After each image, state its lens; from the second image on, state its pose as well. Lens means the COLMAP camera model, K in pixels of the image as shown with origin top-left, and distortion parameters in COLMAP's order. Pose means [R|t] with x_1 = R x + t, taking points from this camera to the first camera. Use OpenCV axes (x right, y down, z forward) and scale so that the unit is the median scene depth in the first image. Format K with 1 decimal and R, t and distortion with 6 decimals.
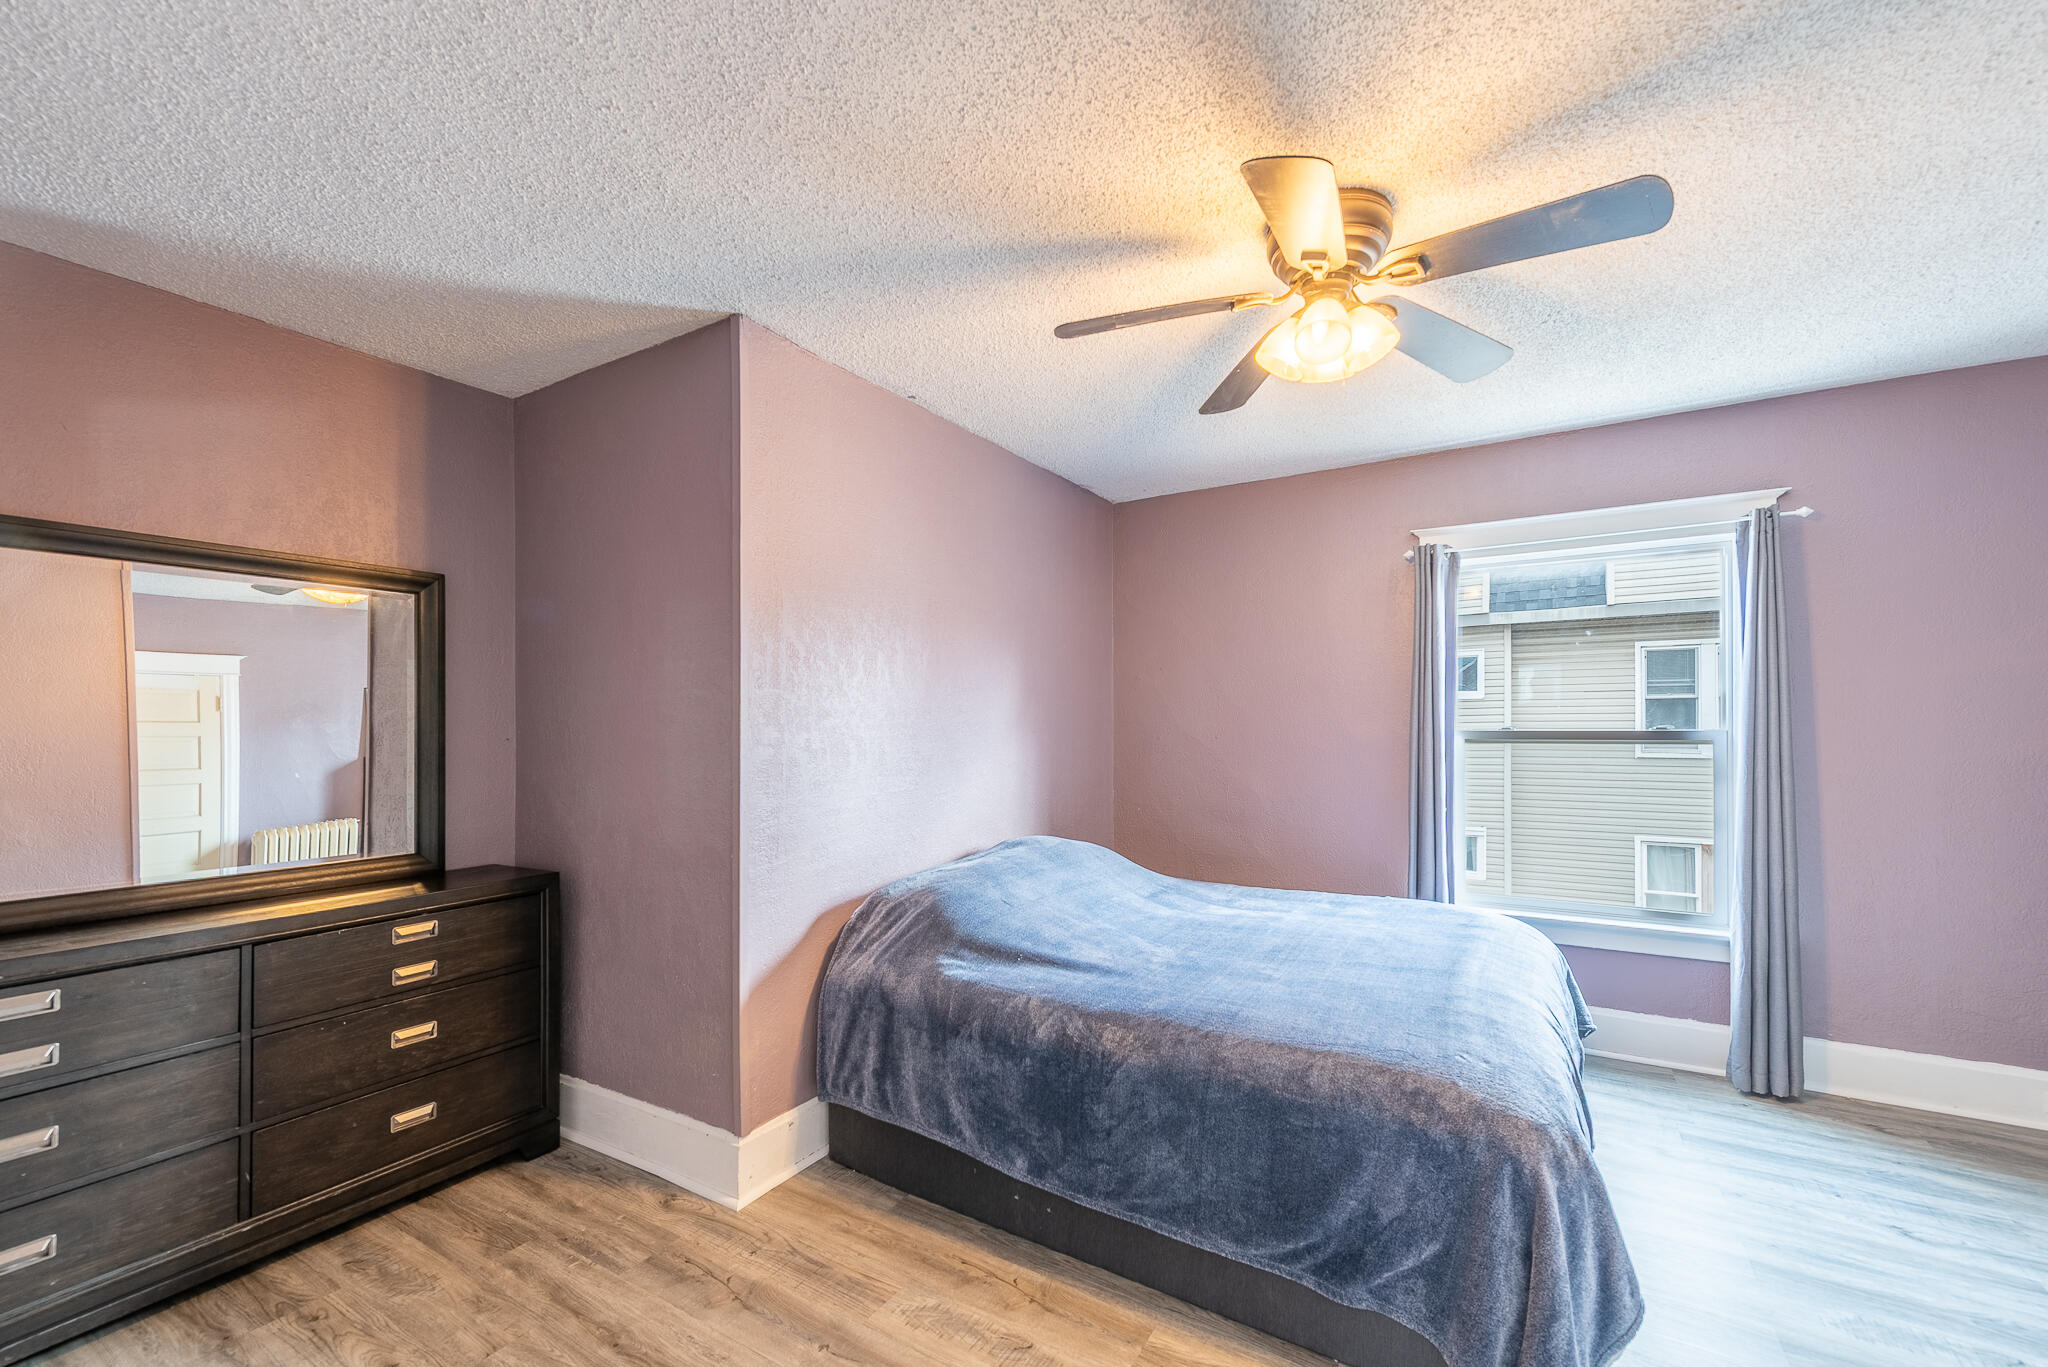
lens RADIAL K [[842.3, 0, 1025.4], [0, 842.3, 708.2], [0, 0, 1]] dist [0.000139, -0.000002]
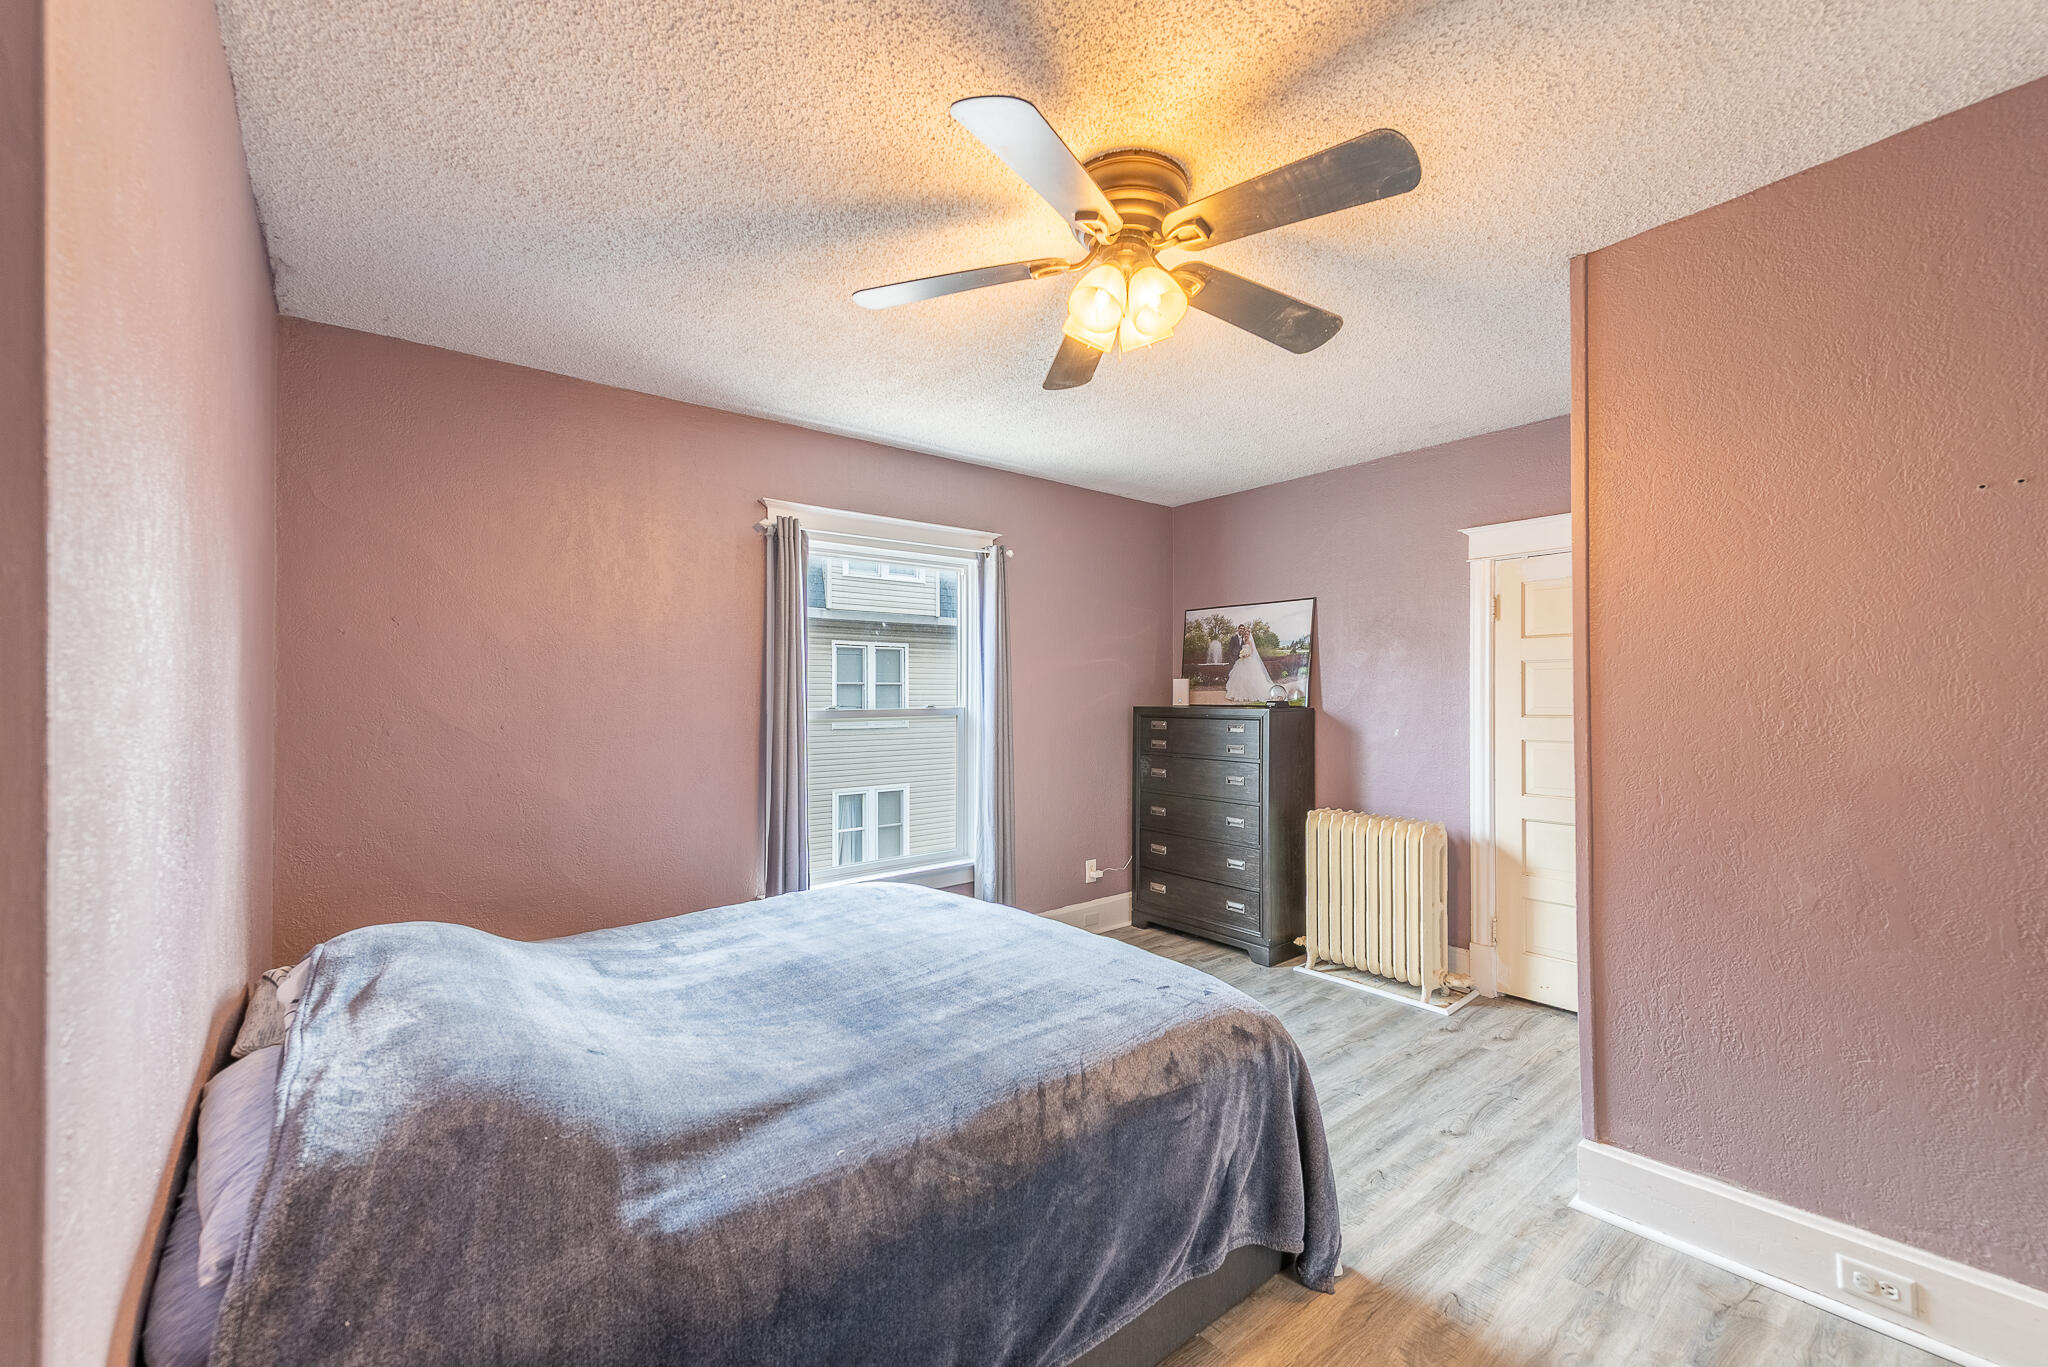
lens RADIAL K [[820.8, 0, 1024.0], [0, 820.8, 683.5], [0, 0, 1]] dist [-0.000523, -0.000085]
pose [[0.318713, 0.017945, 0.947682, -0.368633], [-0.006371, 0.999839, -0.016790, 0.010197], [-0.947830, -0.000686, 0.318776, 0.514760]]
